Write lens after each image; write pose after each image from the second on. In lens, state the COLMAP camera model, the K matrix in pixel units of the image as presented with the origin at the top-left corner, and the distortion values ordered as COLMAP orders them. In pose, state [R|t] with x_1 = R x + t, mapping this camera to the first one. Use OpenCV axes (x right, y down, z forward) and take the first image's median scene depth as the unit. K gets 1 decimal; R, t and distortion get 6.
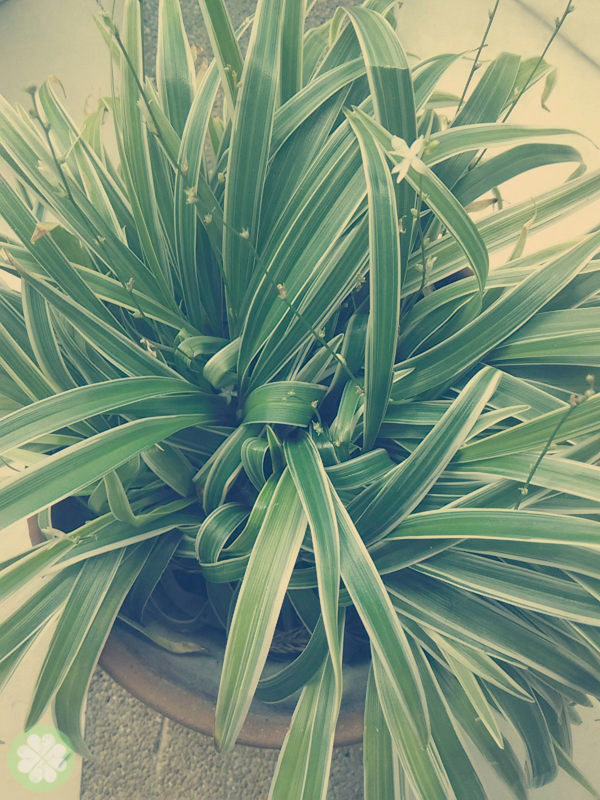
lens RADIAL K [[691.3, 0, 306.2], [0, 691.3, 395.3], [0, 0, 1]] dist [0.035698, -0.098322]
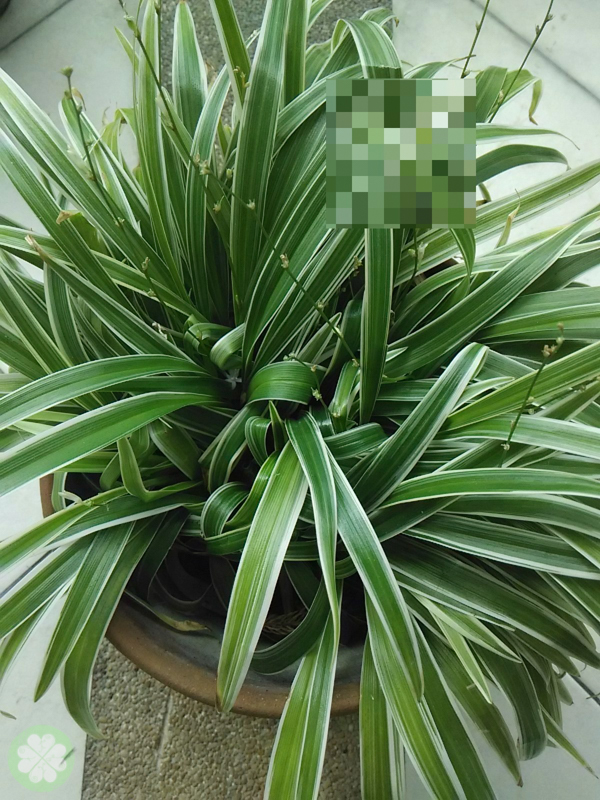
lens RADIAL K [[691.3, 0, 300.6], [0, 691.3, 400.9], [0, 0, 1]] dist [0.035698, -0.098322]
pose [[0.999945, 0.004687, -0.009399, 0.001319], [-0.005118, 0.998910, -0.046405, 0.090753], [0.009172, 0.046451, 0.998878, -0.067952]]
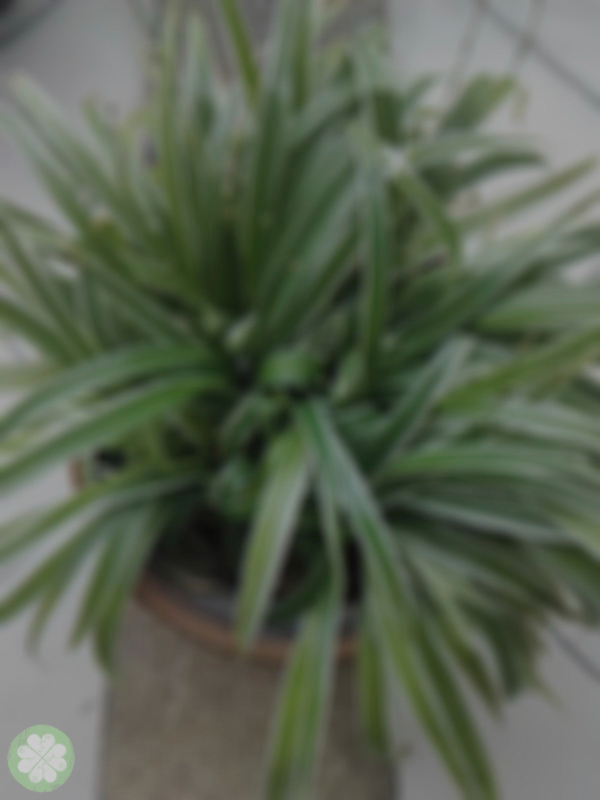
lens RADIAL K [[691.3, 0, 301.6], [0, 691.3, 401.4], [0, 0, 1]] dist [0.035698, -0.098322]
pose [[0.999996, 0.002498, -0.001105, -0.014997], [-0.002505, 0.999978, -0.006098, 0.076653], [0.001090, 0.006101, 0.999981, -0.194704]]
